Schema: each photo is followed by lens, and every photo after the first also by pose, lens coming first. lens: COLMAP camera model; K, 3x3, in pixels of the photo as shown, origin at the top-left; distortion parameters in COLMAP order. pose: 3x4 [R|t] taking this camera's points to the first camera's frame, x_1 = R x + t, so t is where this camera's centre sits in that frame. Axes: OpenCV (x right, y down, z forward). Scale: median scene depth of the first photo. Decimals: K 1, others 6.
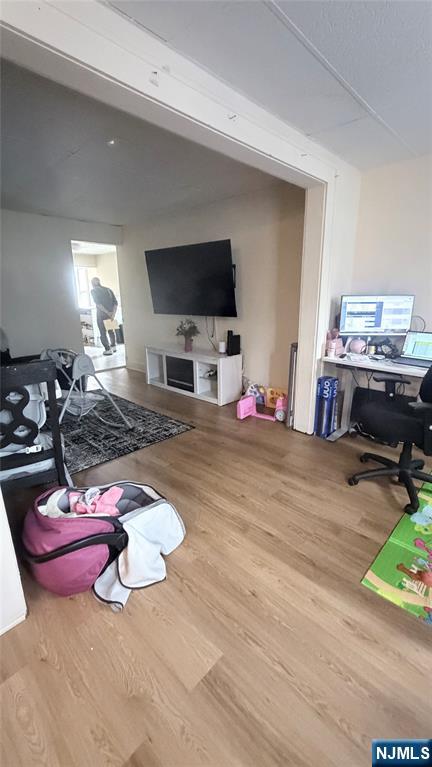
lens RADIAL K [[330.1, 0, 215.5], [0, 330.1, 383.2], [0, 0, 1]] dist [0.000366, -0.000106]
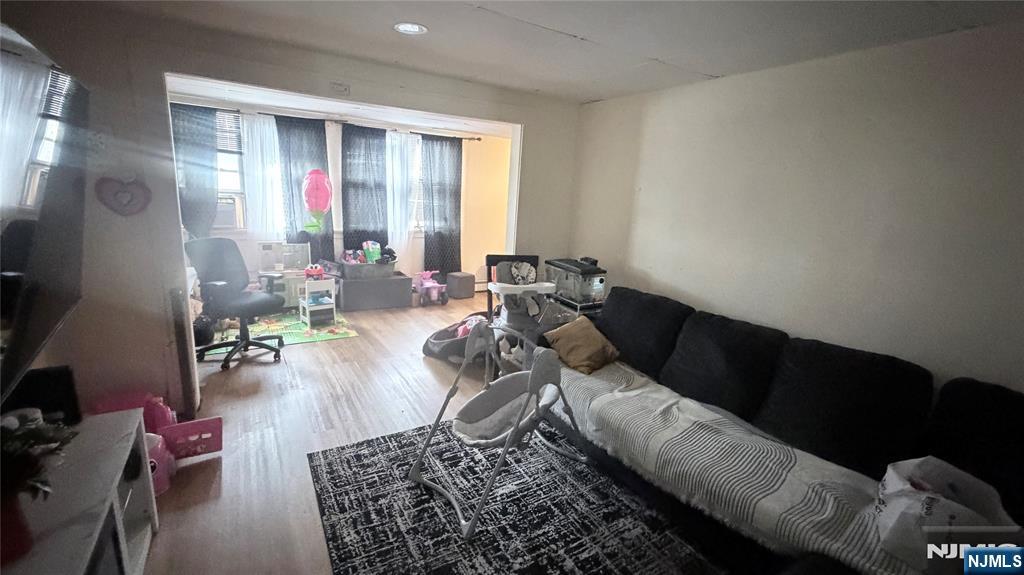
lens RADIAL K [[440.7, 0, 513.2], [0, 440.7, 287.7], [0, 0, 1]] dist [0.000366, -0.000106]
pose [[-0.968336, -0.094608, 0.231031, -0.592433], [0.024123, 0.885625, 0.463774, -0.501199], [-0.248484, 0.454662, -0.855300, 1.525368]]
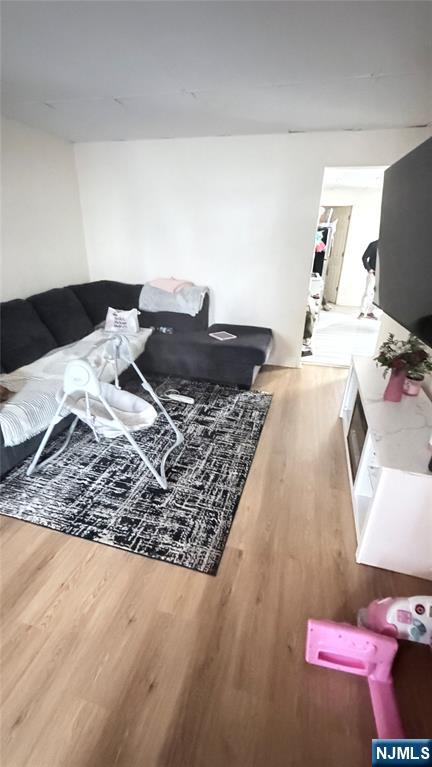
lens RADIAL K [[330.1, 0, 217.8], [0, 330.1, 386.0], [0, 0, 1]] dist [0.000366, -0.000106]
pose [[0.483005, 0.380372, -0.788684, 0.217837], [-0.259335, 0.922449, 0.286064, -0.258137], [0.836332, 0.066363, 0.544192, 0.779753]]
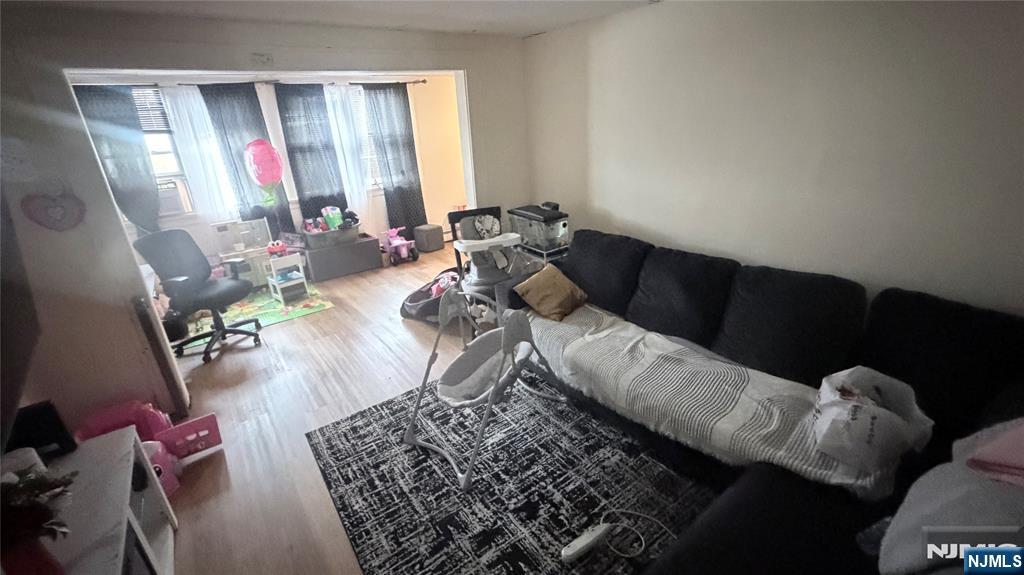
lens RADIAL K [[440.7, 0, 513.1], [0, 440.7, 286.3], [0, 0, 1]] dist [0.000366, -0.000106]
pose [[-0.984814, 0.005457, 0.173525, -0.615094], [0.109044, 0.797194, 0.593794, -0.555984], [-0.135093, 0.603699, -0.785683, 1.509779]]
